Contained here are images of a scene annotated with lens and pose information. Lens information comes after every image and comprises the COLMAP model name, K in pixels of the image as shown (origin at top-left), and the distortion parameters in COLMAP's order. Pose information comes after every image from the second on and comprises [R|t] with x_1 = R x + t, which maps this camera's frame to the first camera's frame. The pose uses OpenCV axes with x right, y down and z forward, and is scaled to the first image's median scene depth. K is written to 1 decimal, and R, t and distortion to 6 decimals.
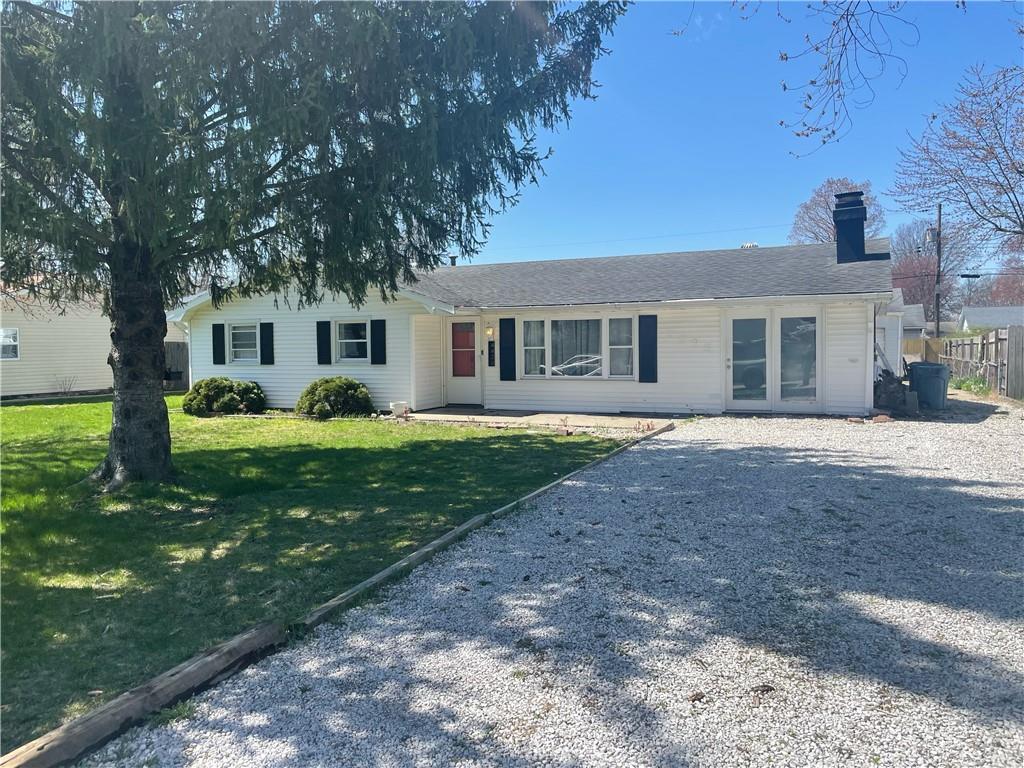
lens RADIAL K [[774.4, 0, 513.6], [0, 774.4, 381.9], [0, 0, 1]] dist [0.065872, -0.003223]
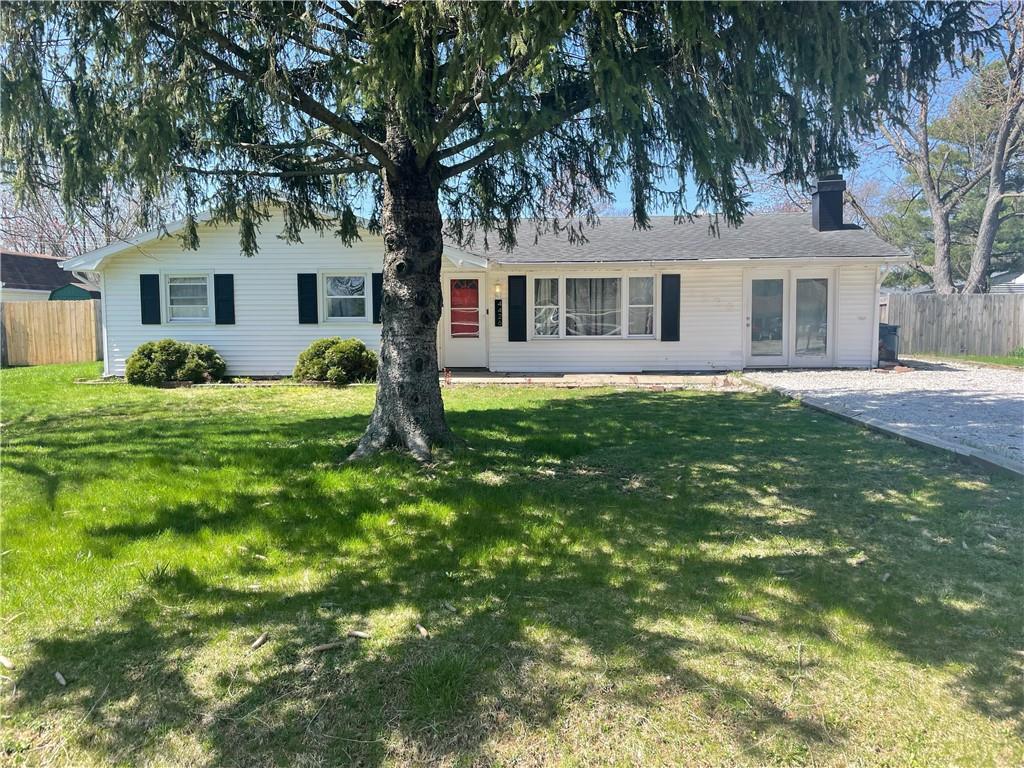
lens RADIAL K [[774.4, 0, 509.2], [0, 774.4, 383.1], [0, 0, 1]] dist [0.065872, -0.003223]
pose [[0.933366, -0.023815, 0.358136, -0.361086], [0.012551, 0.999352, 0.033743, 0.017304], [-0.358707, -0.027000, 0.933060, 0.116227]]
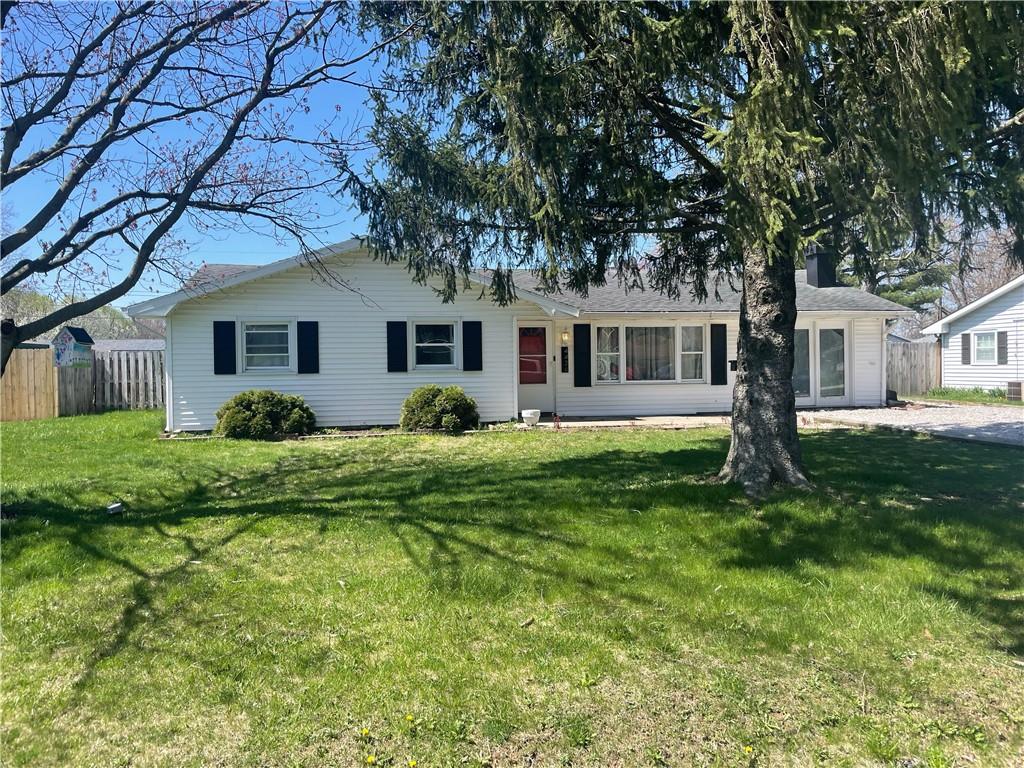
lens RADIAL K [[774.4, 0, 515.9], [0, 774.4, 382.4], [0, 0, 1]] dist [0.065872, -0.003223]
pose [[0.816074, -0.012205, 0.577818, -0.655276], [0.030449, 0.999296, -0.021896, 0.011867], [-0.577144, 0.035463, 0.815872, 0.240941]]
